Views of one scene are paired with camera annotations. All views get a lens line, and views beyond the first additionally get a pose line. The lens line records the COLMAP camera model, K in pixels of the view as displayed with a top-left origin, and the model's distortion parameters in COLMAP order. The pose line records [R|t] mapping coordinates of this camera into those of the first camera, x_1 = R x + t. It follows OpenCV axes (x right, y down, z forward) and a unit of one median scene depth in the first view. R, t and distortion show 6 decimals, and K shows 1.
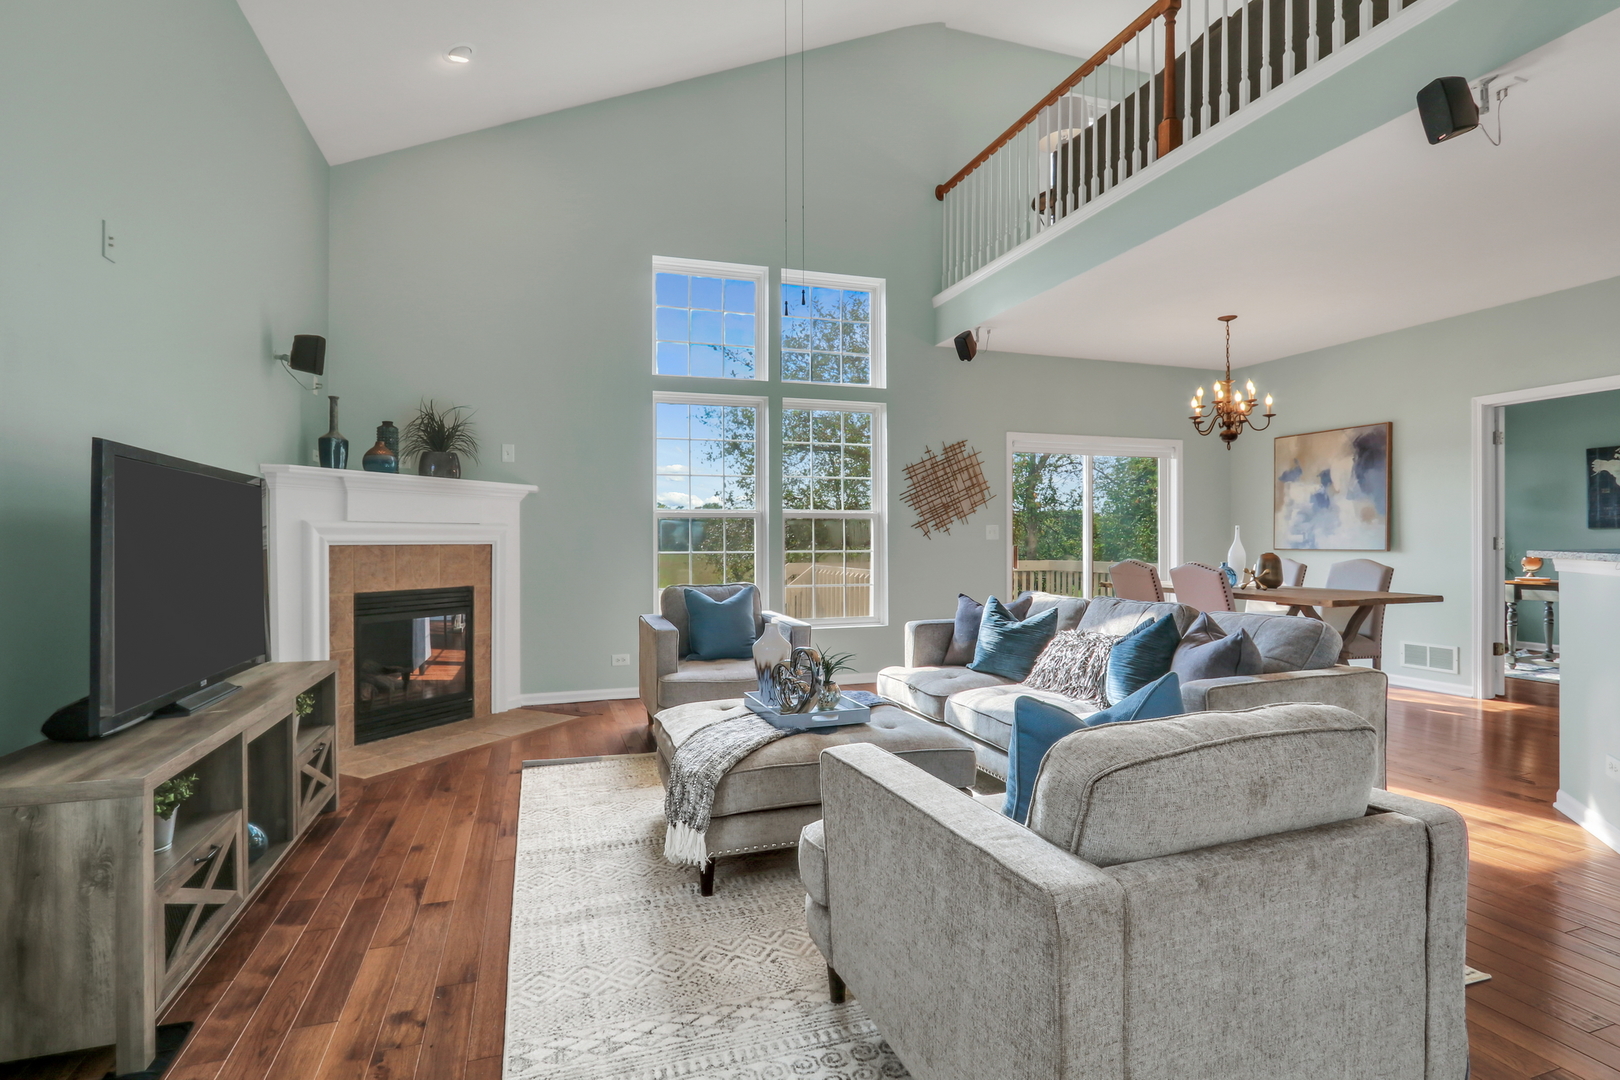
lens RADIAL K [[782.1, 0, 810.0], [0, 782.1, 540.0], [0, 0, 1]] dist [-0.031716, 0.000170]
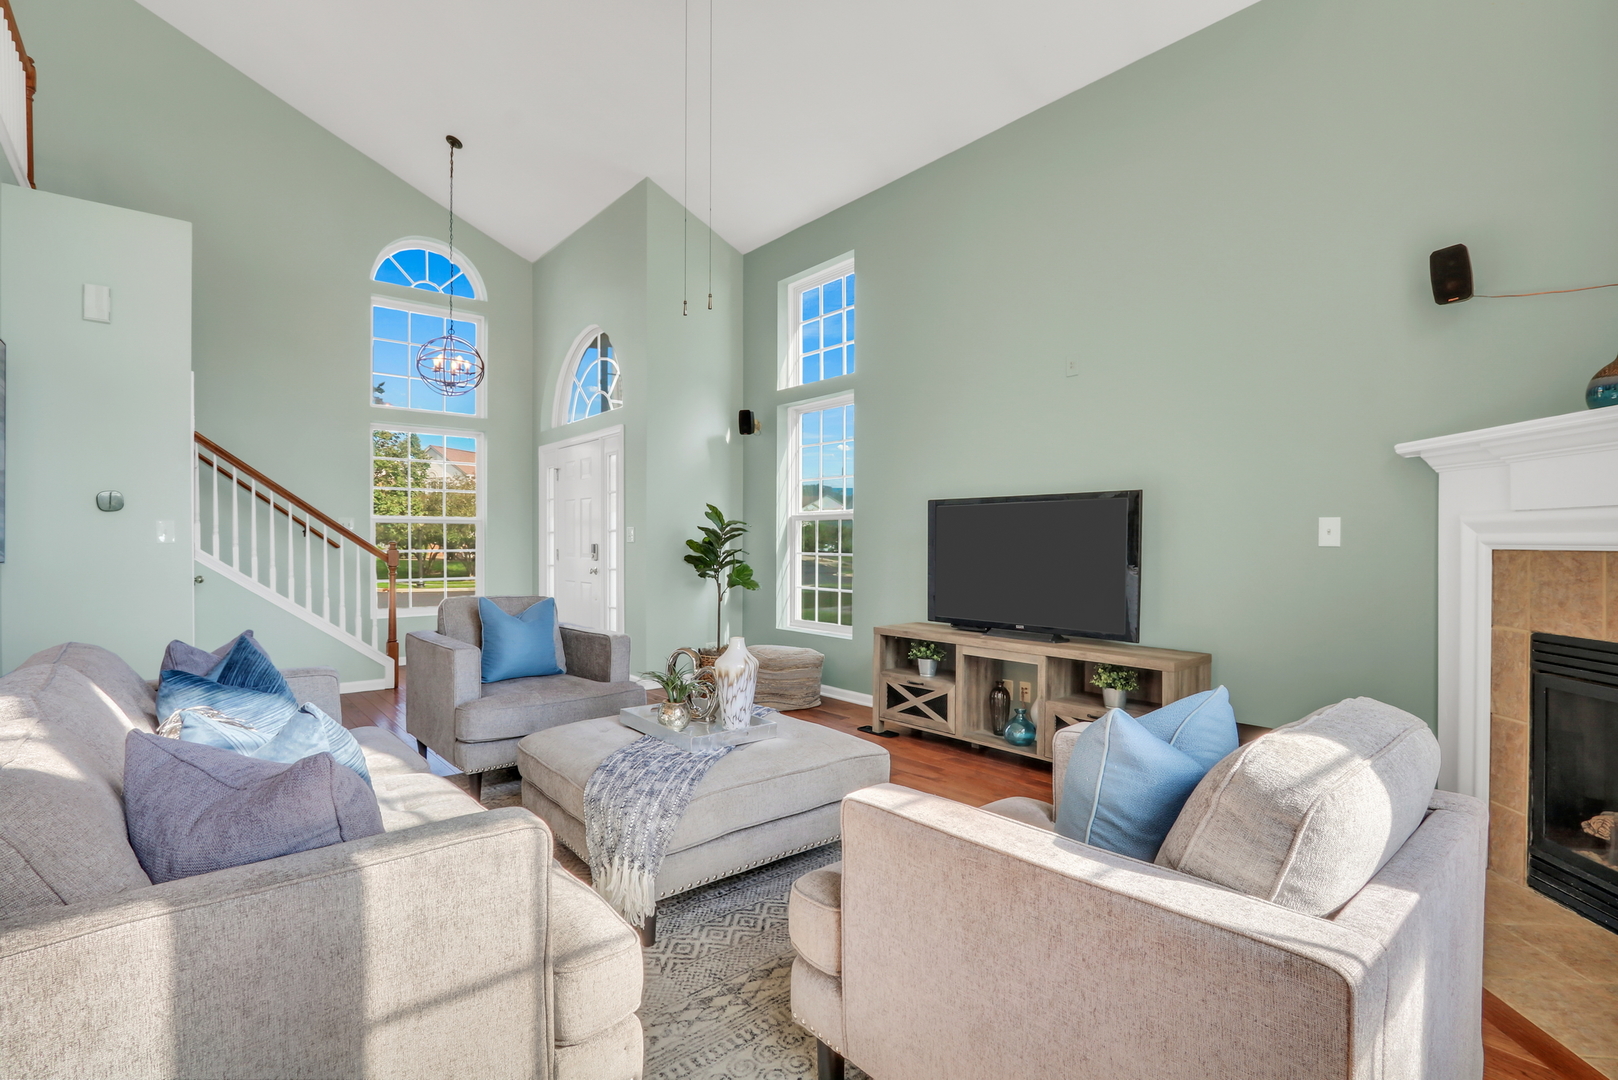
lens RADIAL K [[760.5, 0, 809.0], [0, 760.5, 540.0], [0, 0, 1]] dist [0.000966, 0.000559]
pose [[-0.930460, -0.001324, -0.366391, 0.112716], [-0.000354, 0.999996, -0.002713, 0.000408], [0.366393, -0.002395, -0.930457, 1.052884]]
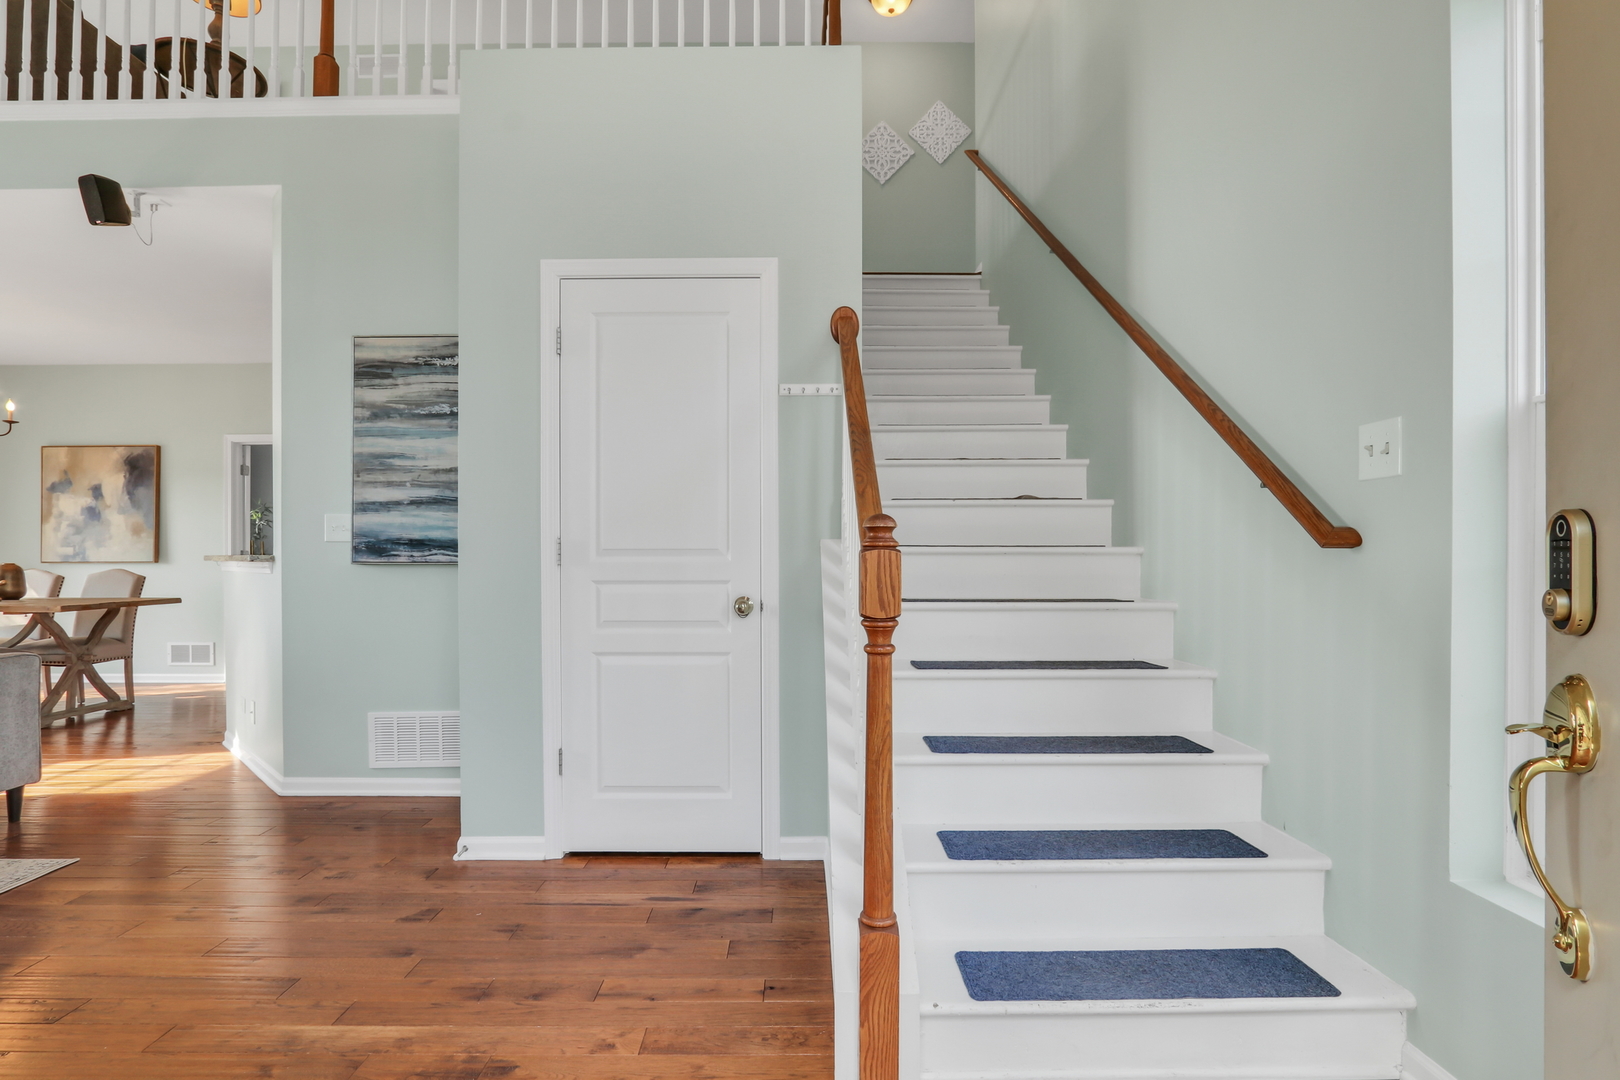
lens RADIAL K [[787.2, 0, 809.7], [0, 787.2, 563.8], [0, 0, 1]] dist [-0.014566, 0.001004]
pose [[0.326171, -0.001160, 0.945310, 0.001668], [0.000118, 0.999999, 0.001187, 0.015747], [-0.945311, -0.000275, 0.326171, -0.264156]]
